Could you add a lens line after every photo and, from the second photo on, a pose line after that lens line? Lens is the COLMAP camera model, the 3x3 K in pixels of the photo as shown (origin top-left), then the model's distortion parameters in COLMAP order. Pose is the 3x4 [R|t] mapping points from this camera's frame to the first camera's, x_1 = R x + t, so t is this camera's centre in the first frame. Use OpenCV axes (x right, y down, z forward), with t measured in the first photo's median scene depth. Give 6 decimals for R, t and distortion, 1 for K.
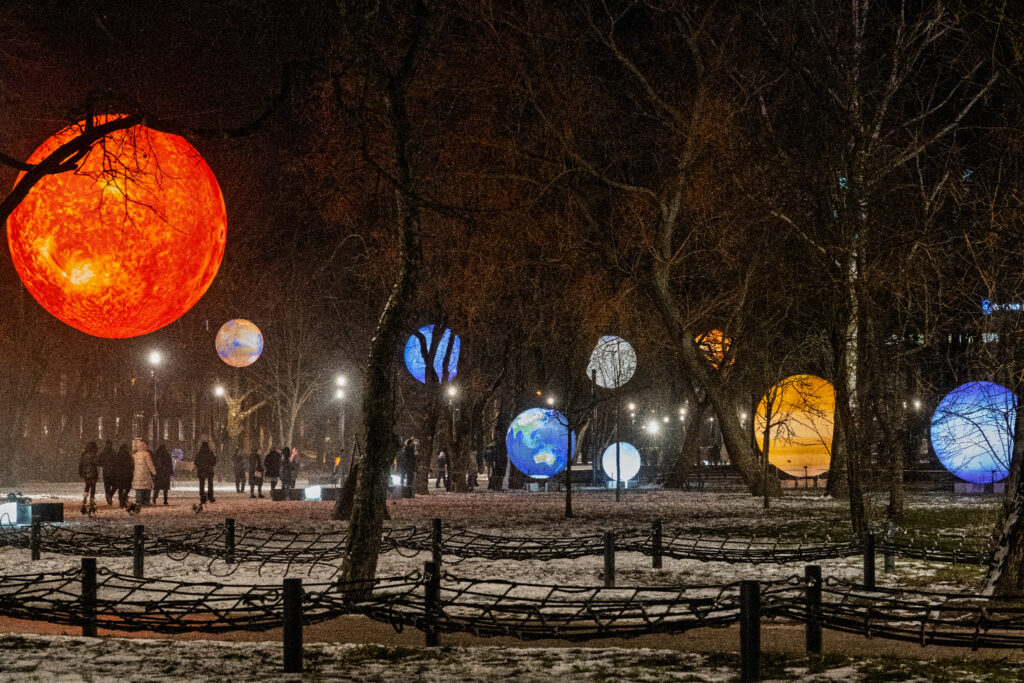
lens RADIAL K [[2084.2, 0, 512.0], [0, 2084.2, 341.5], [0, 0, 1]] dist [-0.100029, 0.214808]
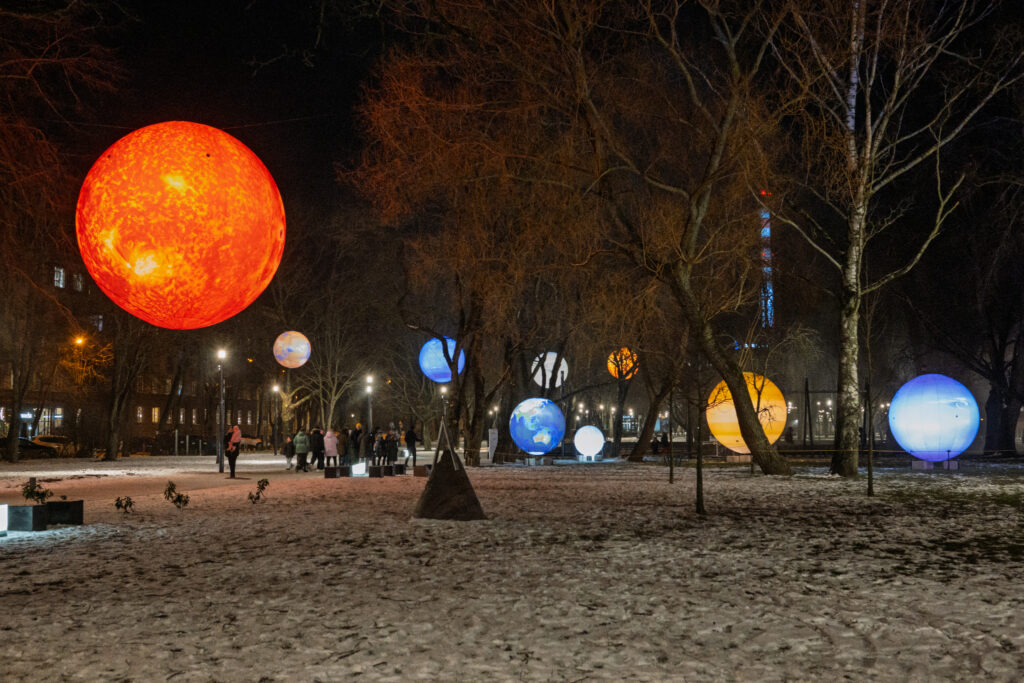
lens RADIAL K [[1182.5, 0, 512.0], [0, 1182.5, 341.5], [0, 0, 1]] dist [0.026060, 0.003156]
pose [[0.998307, 0.004767, 0.057975, -0.056324], [-0.003426, 0.999725, -0.023219, 0.019228], [-0.058070, 0.022981, 0.998048, 0.388432]]
